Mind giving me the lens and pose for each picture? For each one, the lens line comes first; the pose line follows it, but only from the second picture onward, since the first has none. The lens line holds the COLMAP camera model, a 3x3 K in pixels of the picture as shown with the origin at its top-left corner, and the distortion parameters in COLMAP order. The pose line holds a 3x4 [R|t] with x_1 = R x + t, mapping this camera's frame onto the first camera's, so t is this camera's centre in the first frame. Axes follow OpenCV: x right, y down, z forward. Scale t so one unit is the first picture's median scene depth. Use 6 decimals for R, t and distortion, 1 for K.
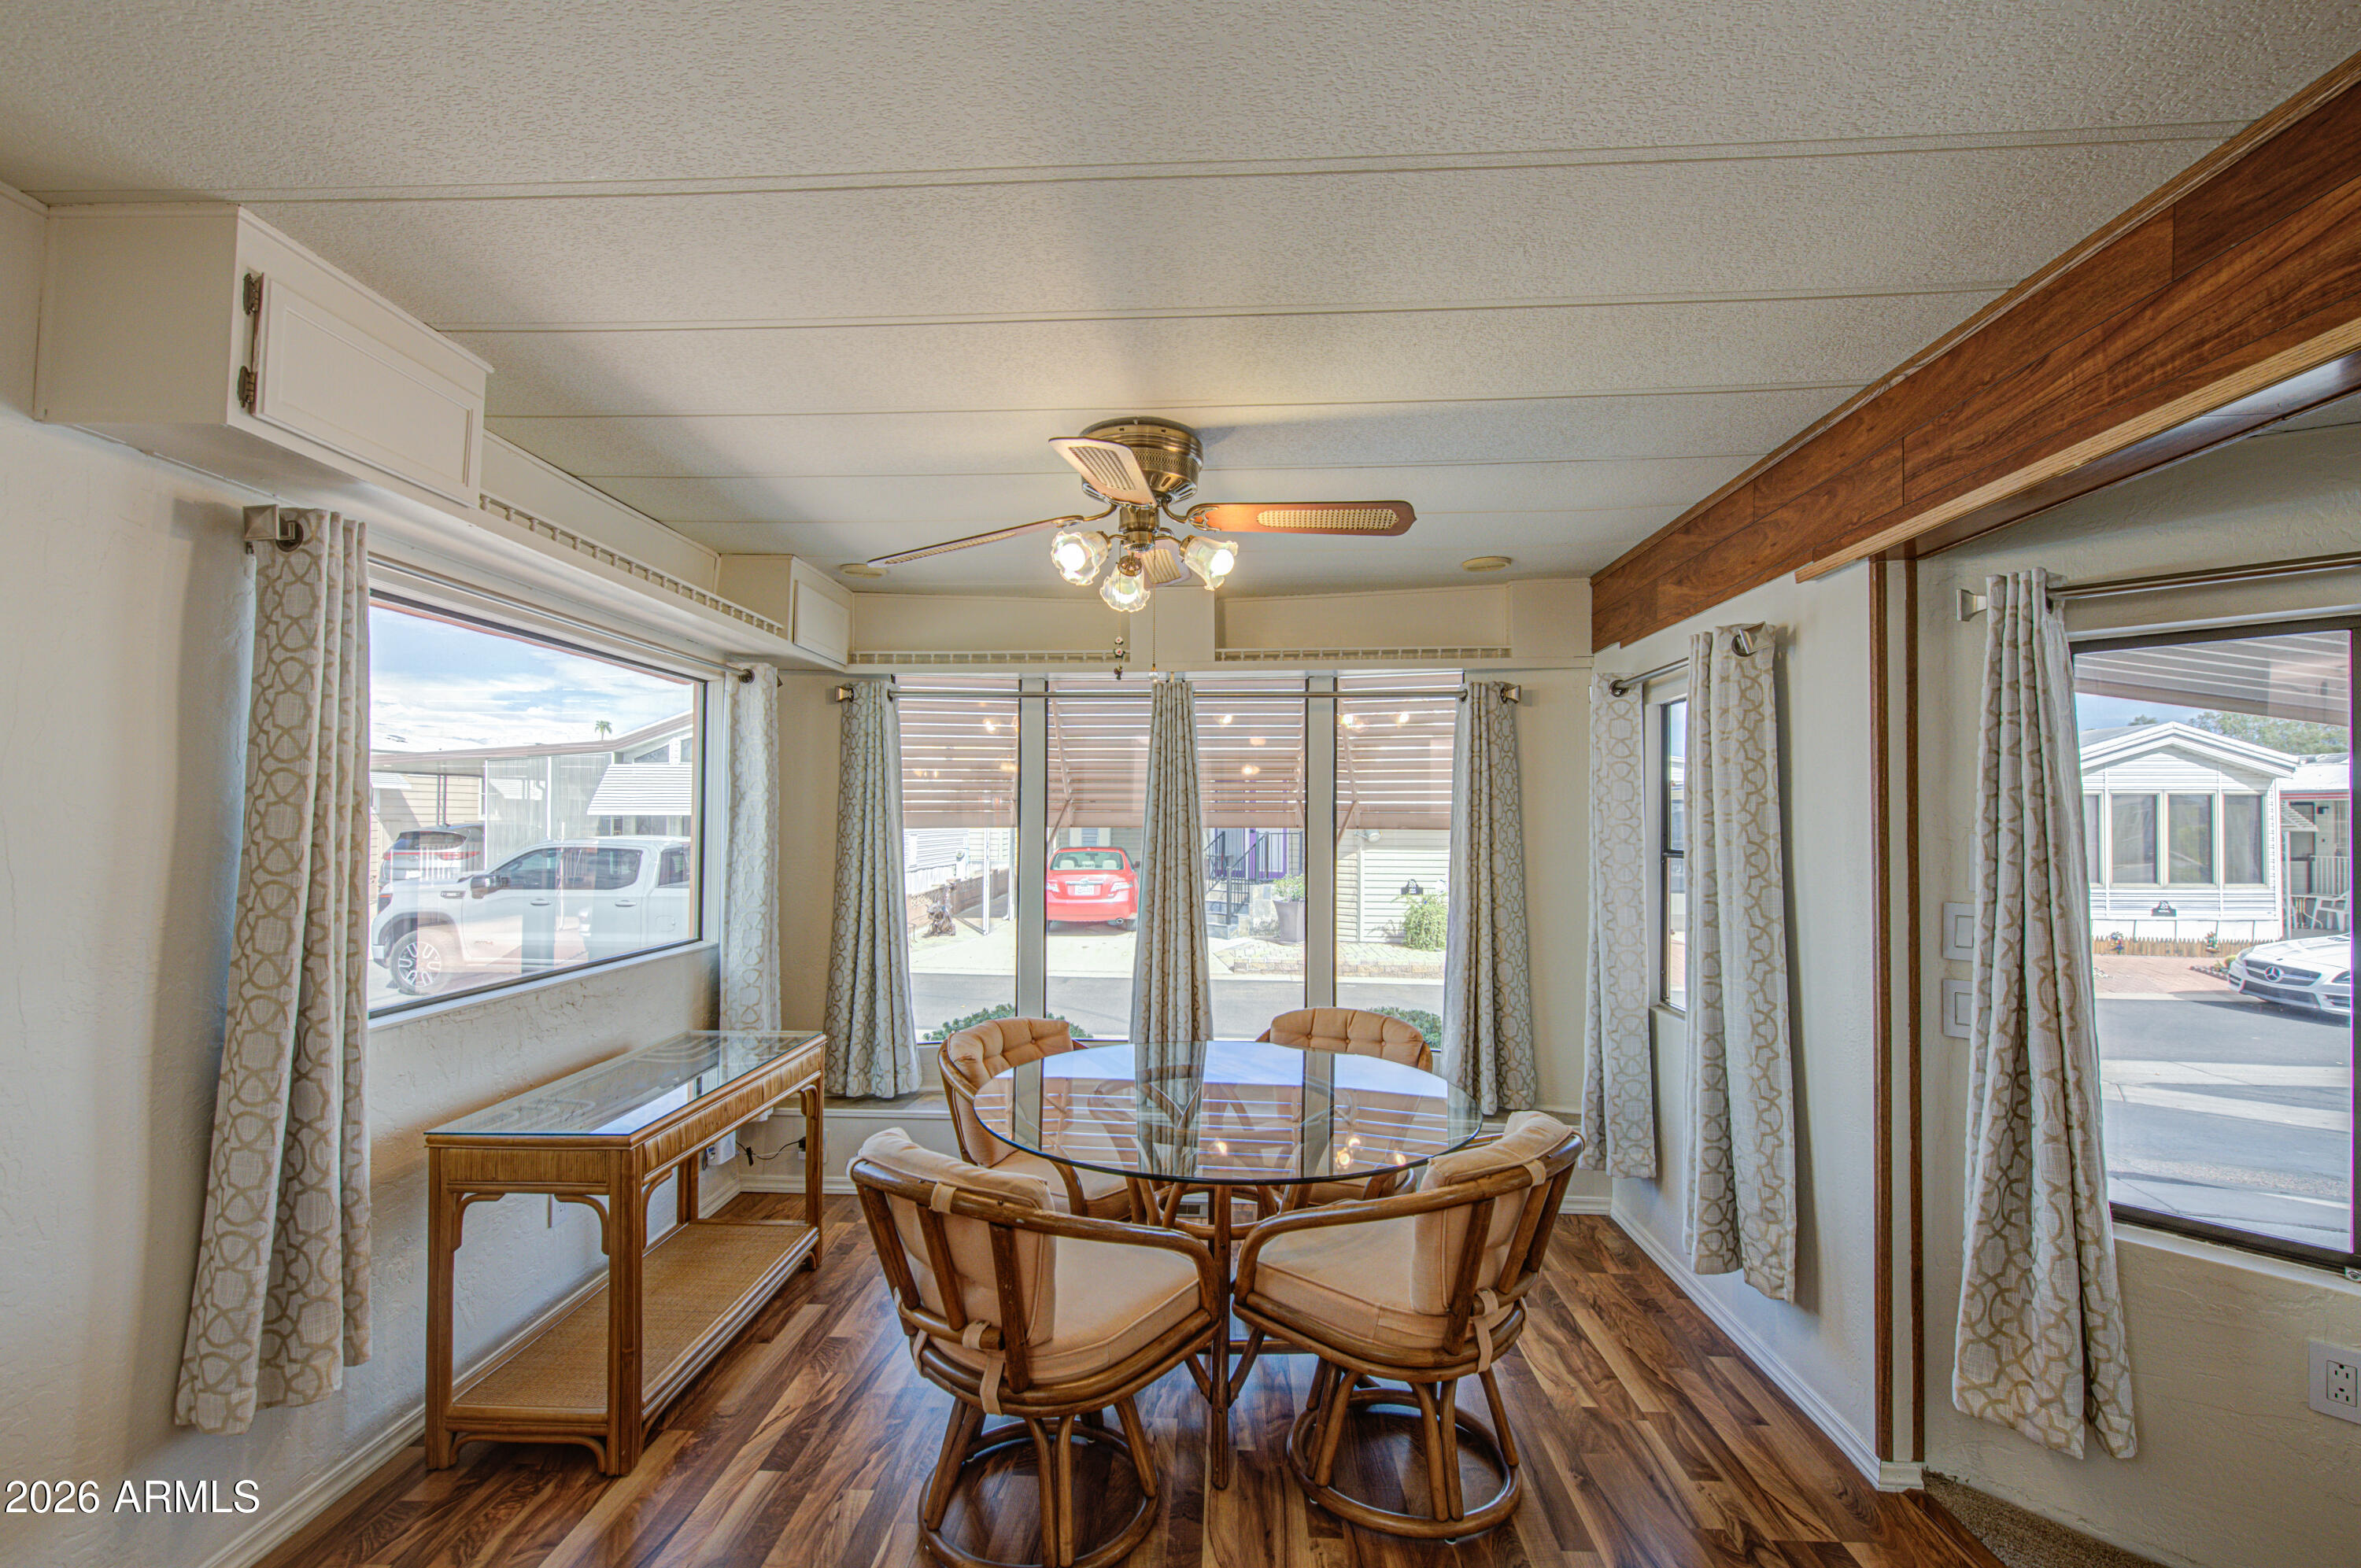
lens RADIAL K [[1003.5, 0, 1197.4], [0, 1003.5, 790.6], [0, 0, 1]] dist [-0.000089, 0.000371]
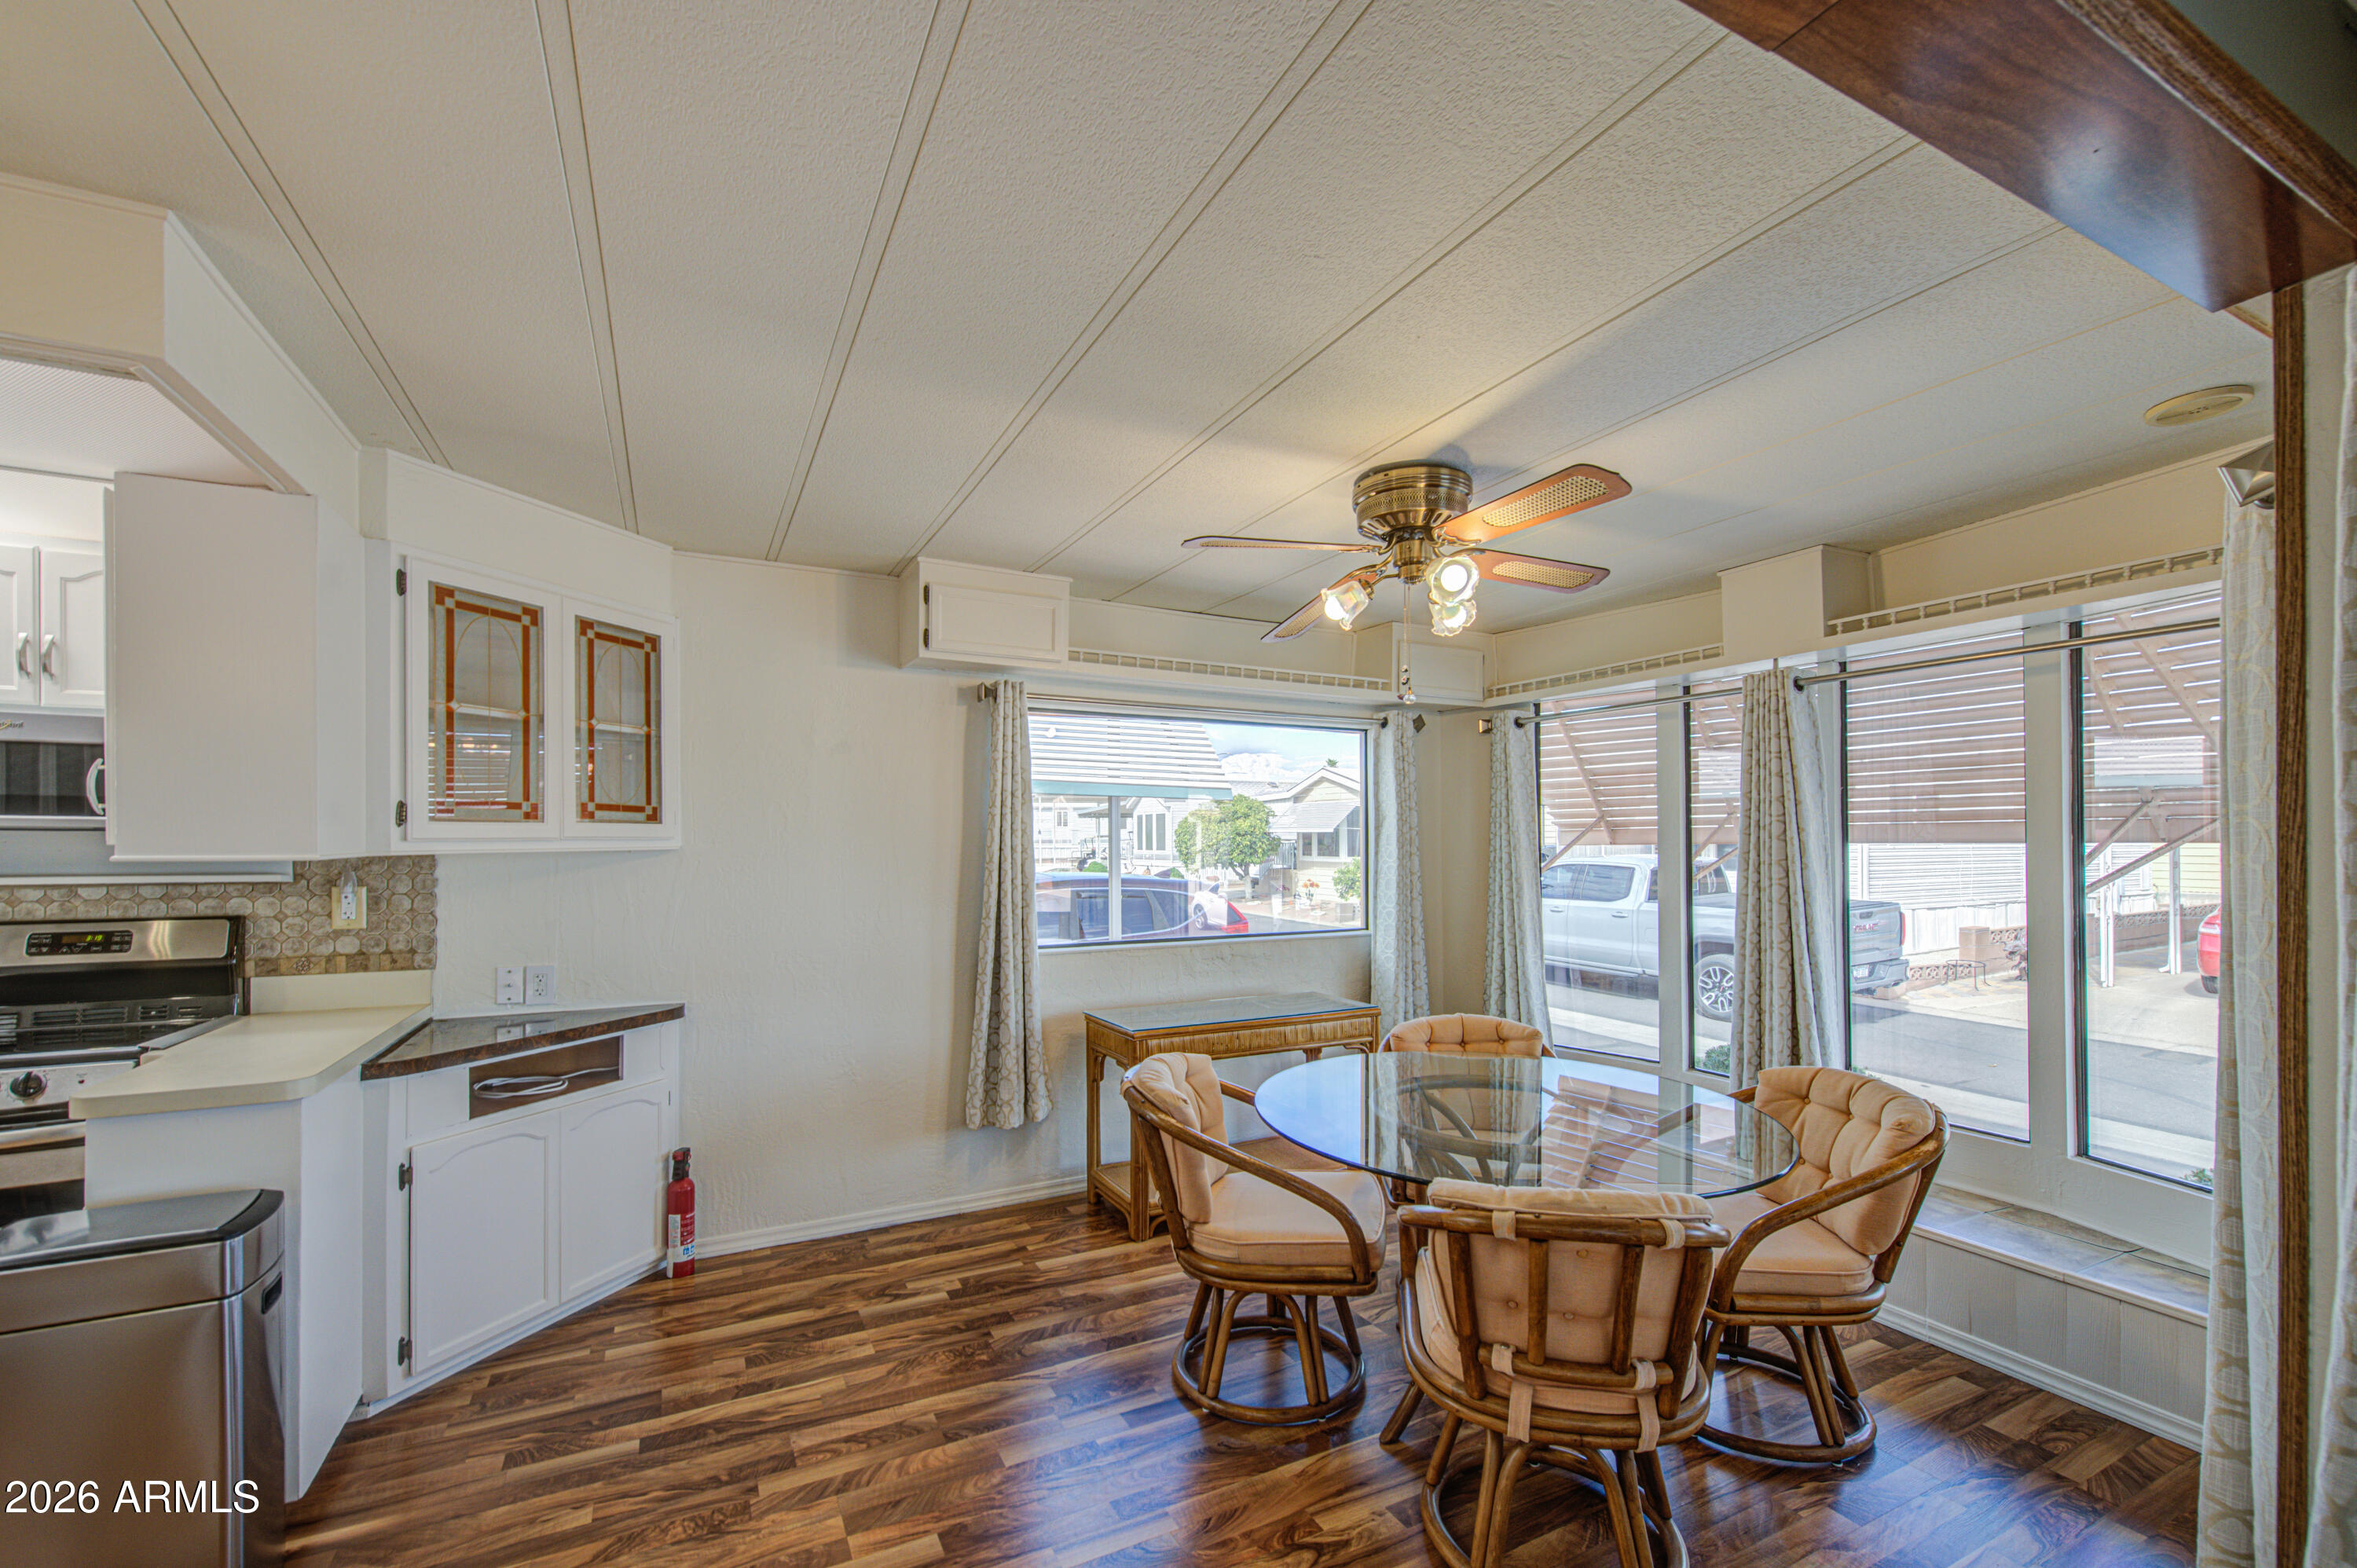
lens RADIAL K [[1001.9, 0, 1196.9], [0, 1001.9, 837.0], [0, 0, 1]] dist [-0.000089, 0.000371]
pose [[0.501616, -0.010104, -0.865032, 0.512189], [0.030464, 0.999518, 0.005990, 0.013889], [0.864554, -0.029357, 0.501682, 0.173191]]
